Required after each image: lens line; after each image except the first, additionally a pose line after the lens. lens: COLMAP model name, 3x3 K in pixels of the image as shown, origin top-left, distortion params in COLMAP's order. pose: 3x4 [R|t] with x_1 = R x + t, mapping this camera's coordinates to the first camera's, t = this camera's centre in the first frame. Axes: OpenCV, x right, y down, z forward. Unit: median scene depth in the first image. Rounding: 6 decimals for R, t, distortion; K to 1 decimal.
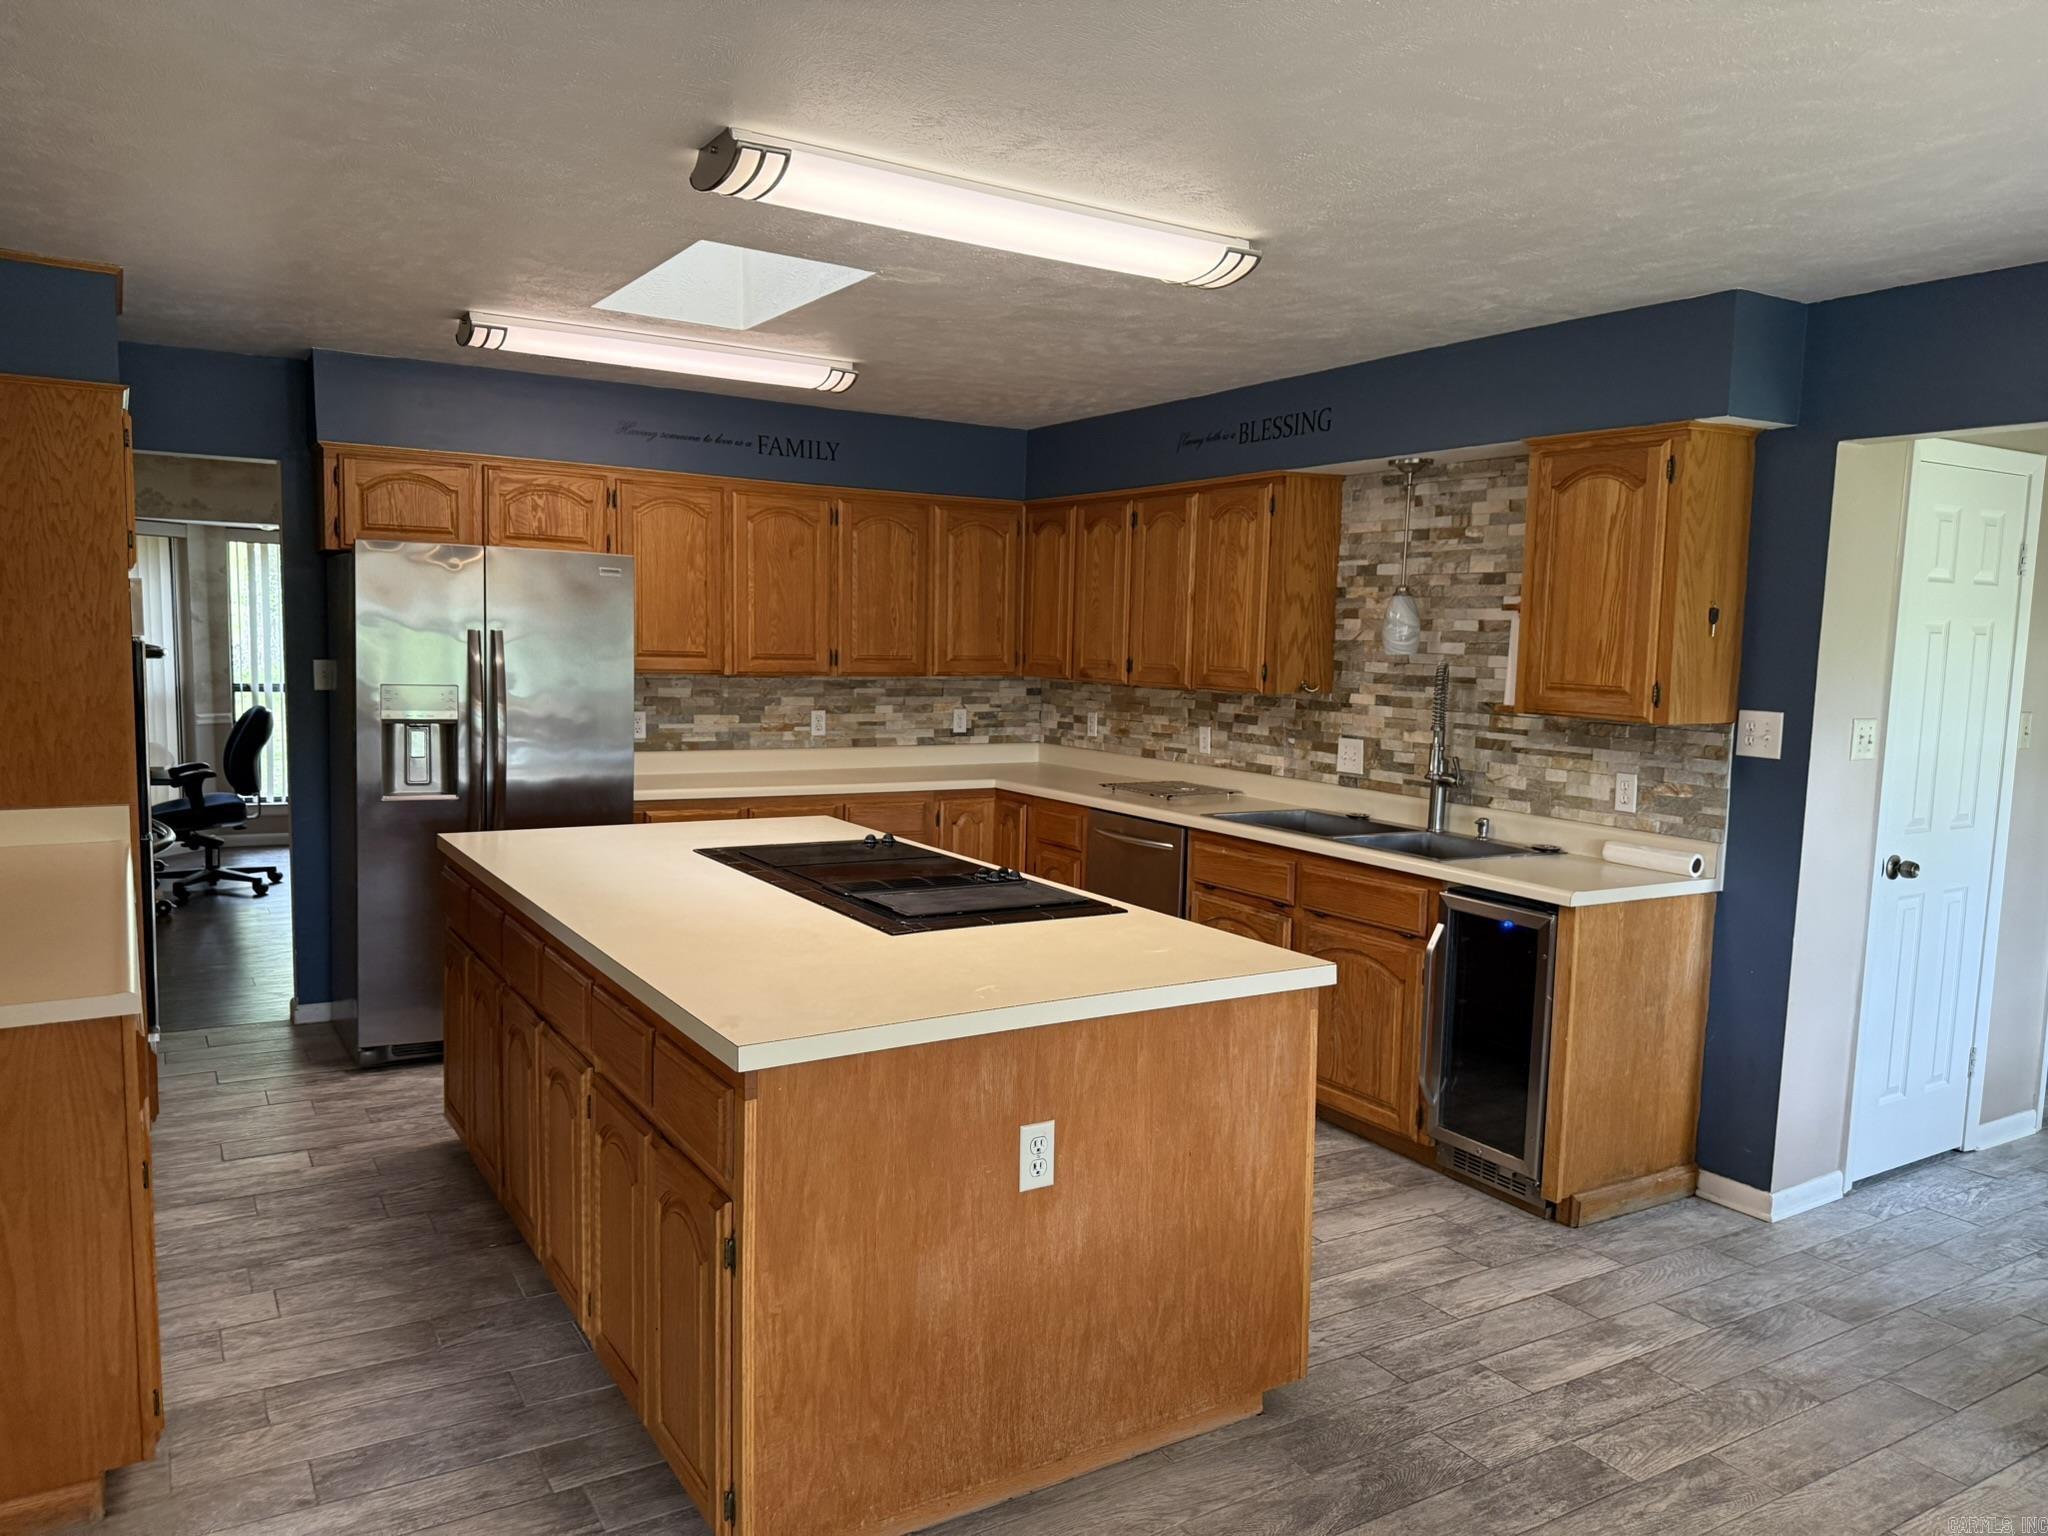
lens RADIAL K [[1456.5, 0, 1027.6], [0, 1456.5, 776.1], [0, 0, 1]] dist [0.060110, 0.000291]
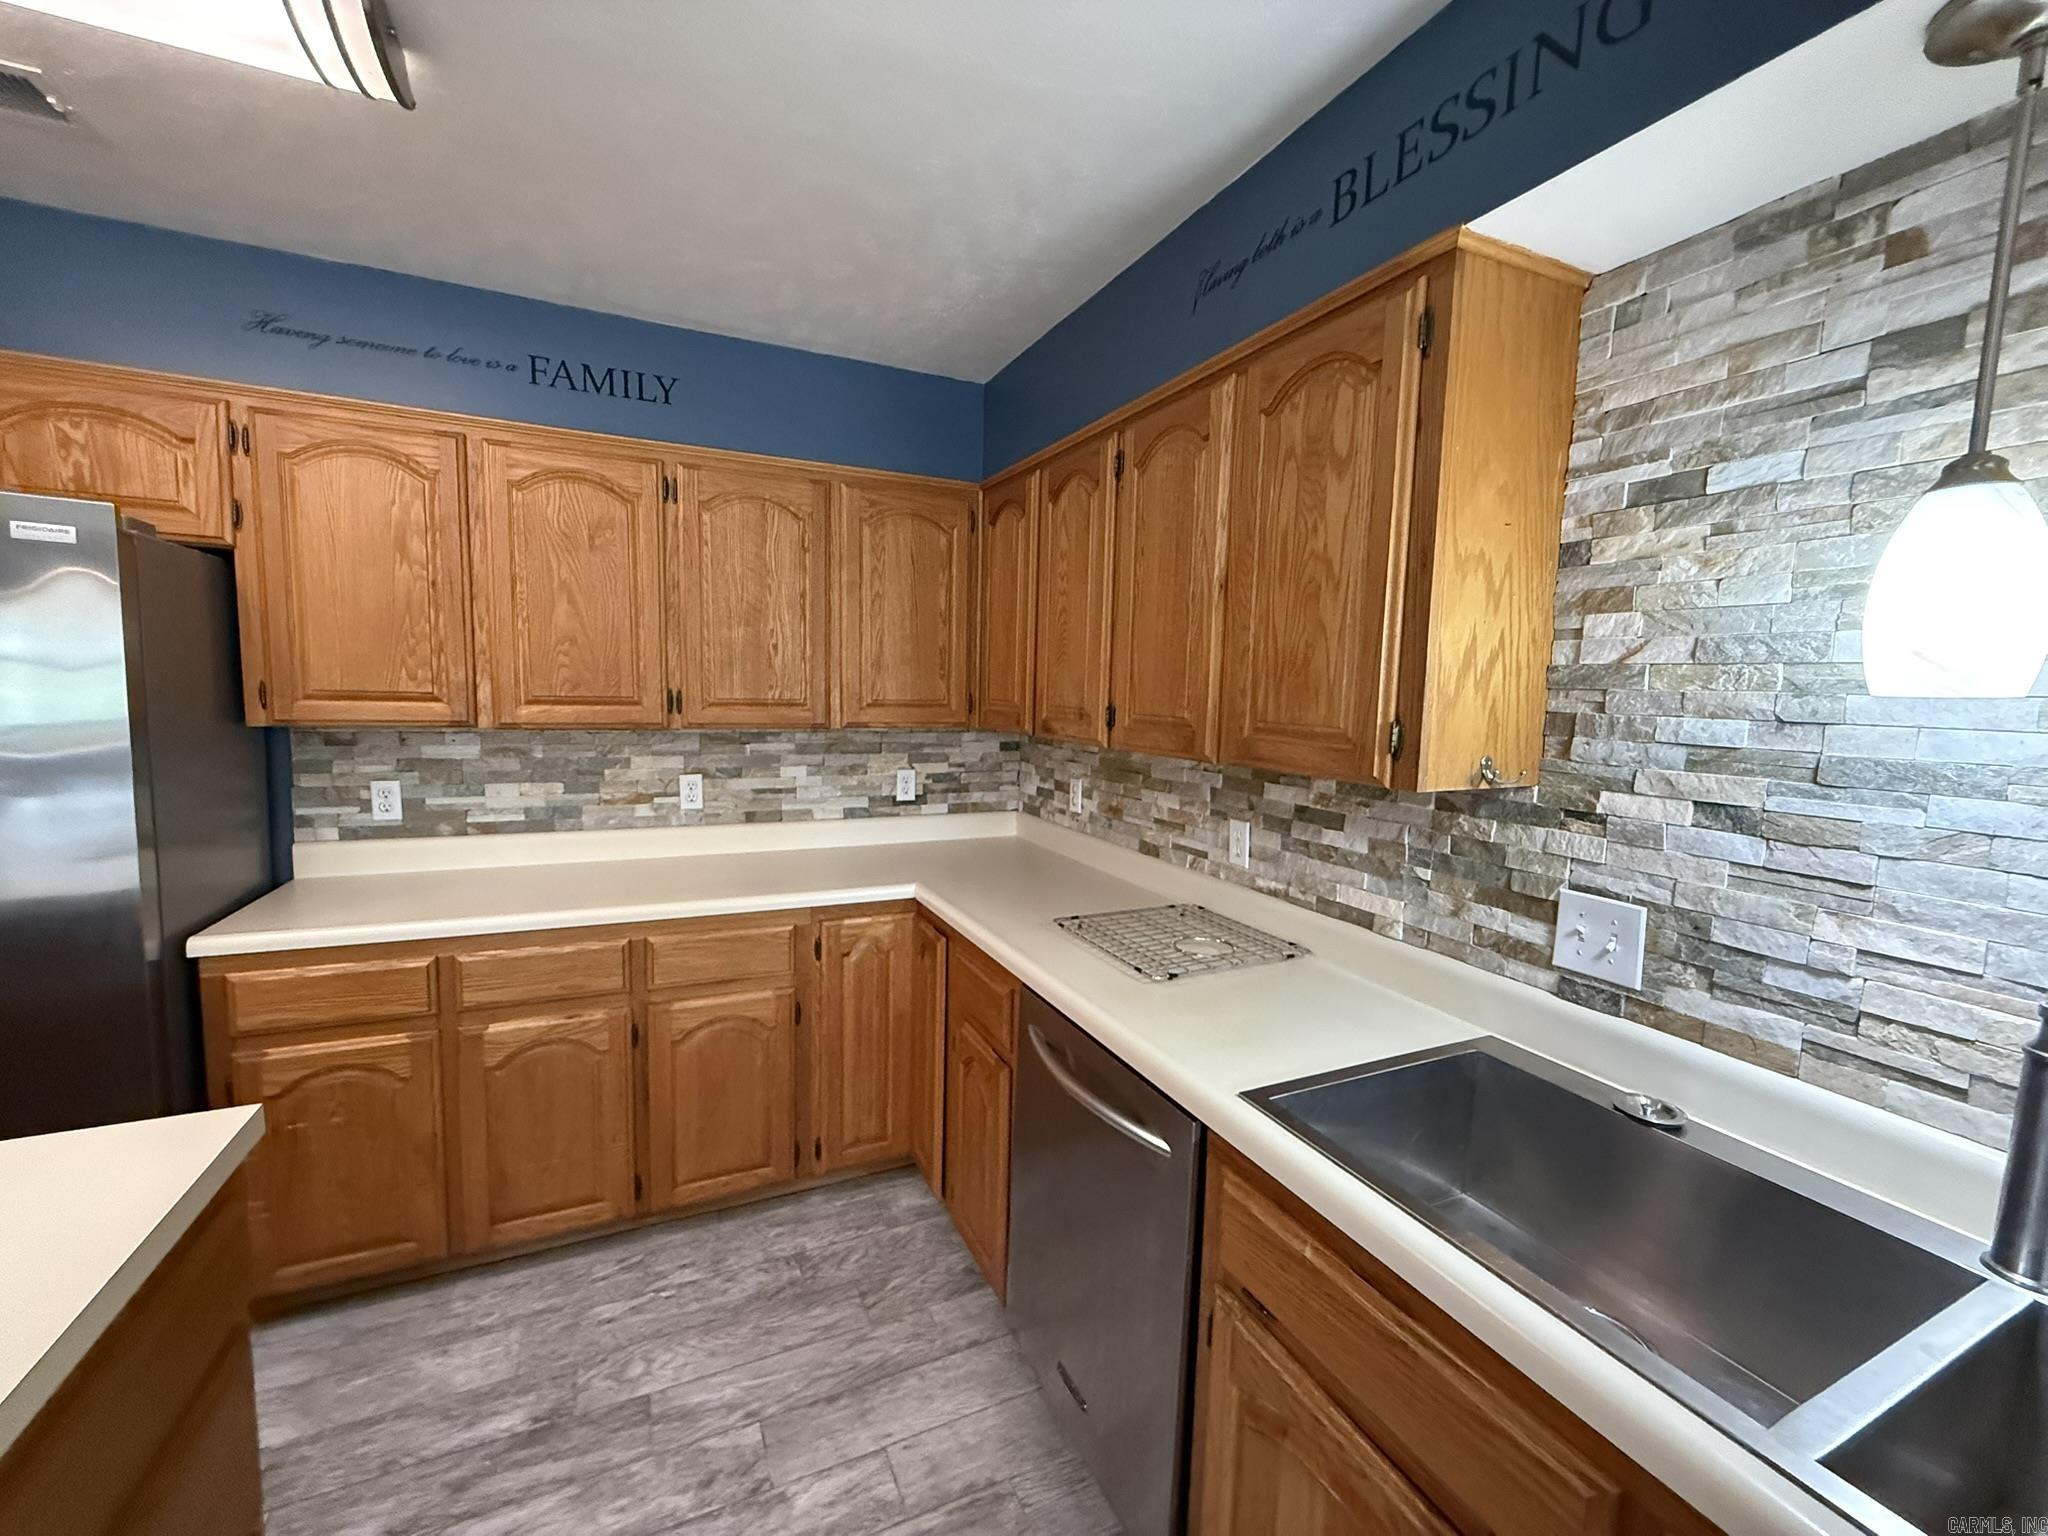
lens RADIAL K [[848.2, 0, 1010.5], [0, 848.2, 770.0], [0, 0, 1]] dist [-0.001290, -0.000029]
pose [[0.992032, 0.012780, -0.125334, 0.072051], [-0.013041, 0.999914, -0.001260, -0.052383], [0.125307, 0.002884, 0.992114, 0.644460]]
